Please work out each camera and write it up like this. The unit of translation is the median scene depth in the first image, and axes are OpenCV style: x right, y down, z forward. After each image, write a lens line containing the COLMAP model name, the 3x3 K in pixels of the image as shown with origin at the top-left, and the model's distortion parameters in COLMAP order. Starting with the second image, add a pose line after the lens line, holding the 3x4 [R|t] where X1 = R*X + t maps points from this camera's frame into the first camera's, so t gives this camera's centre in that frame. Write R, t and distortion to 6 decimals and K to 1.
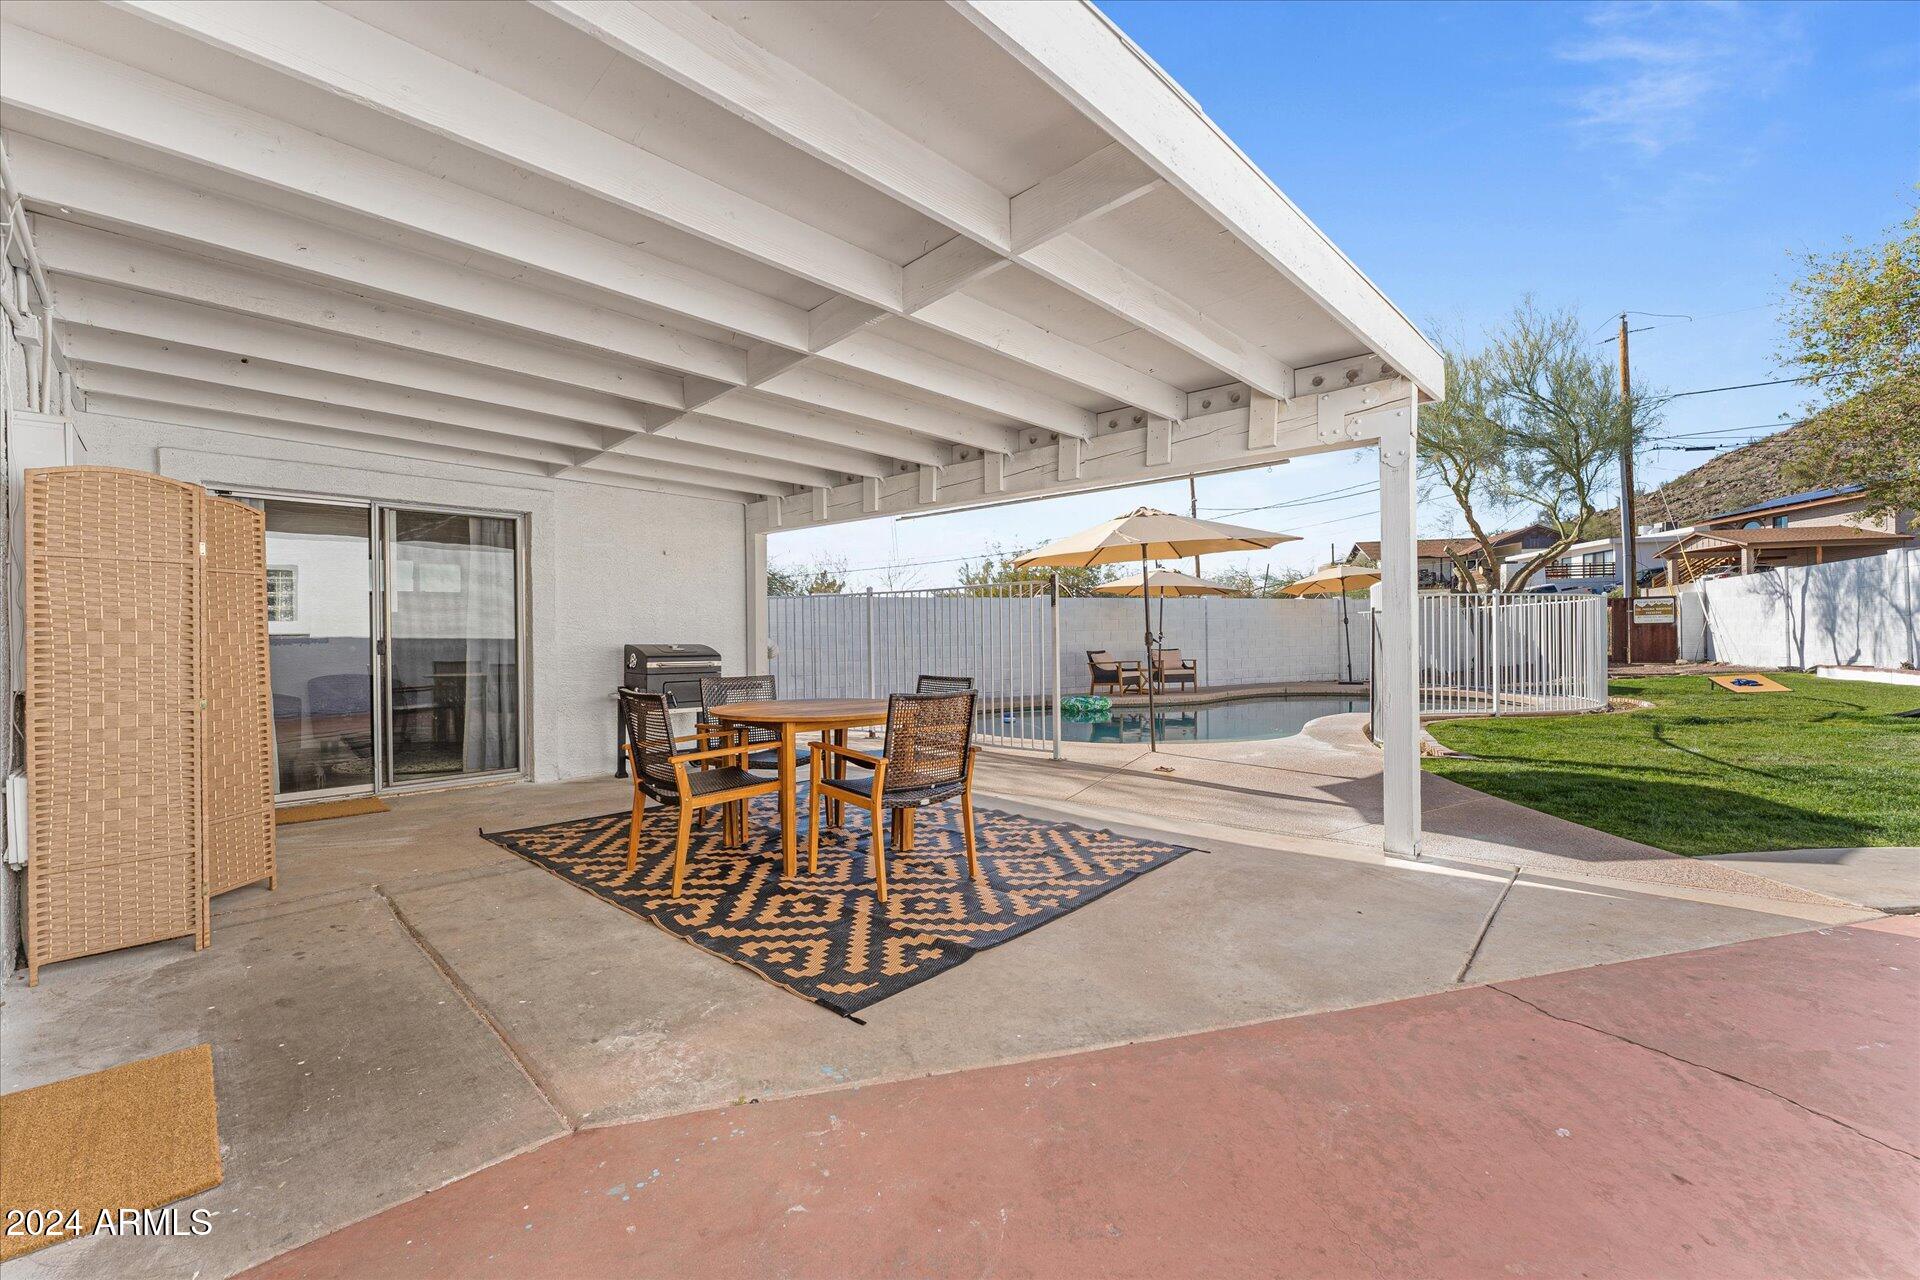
lens RADIAL K [[776.3, 0, 959.6], [0, 776.3, 640.7], [0, 0, 1]] dist [-0.002275, -0.000054]
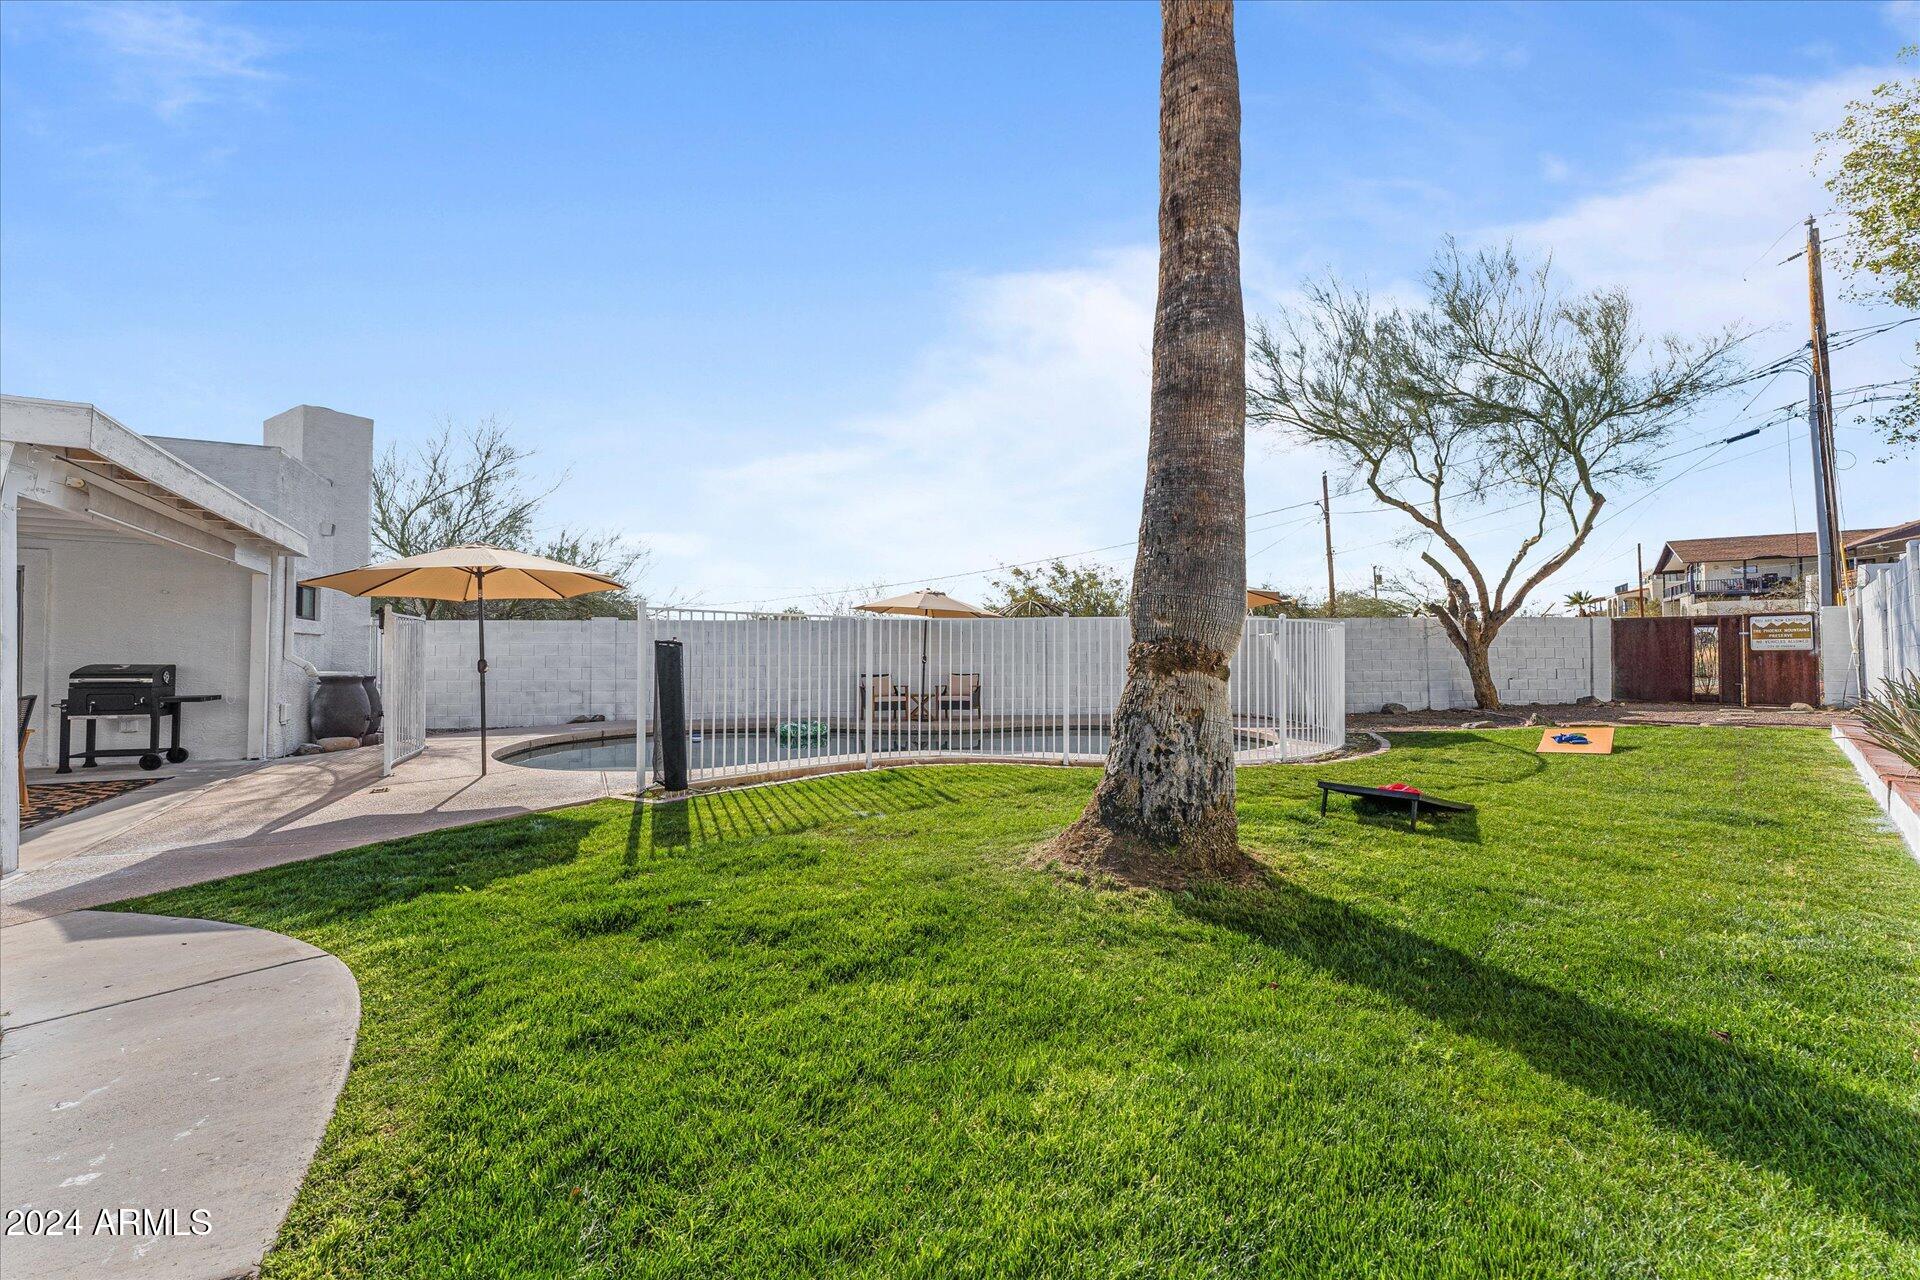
lens RADIAL K [[776.3, 0, 960.1], [0, 776.3, 641.2], [0, 0, 1]] dist [-0.002275, -0.000054]
pose [[0.941301, 0.007388, -0.337488, 0.430409], [-0.013507, 0.999784, -0.015786, -0.009926], [0.337299, 0.019418, 0.941197, 0.080010]]
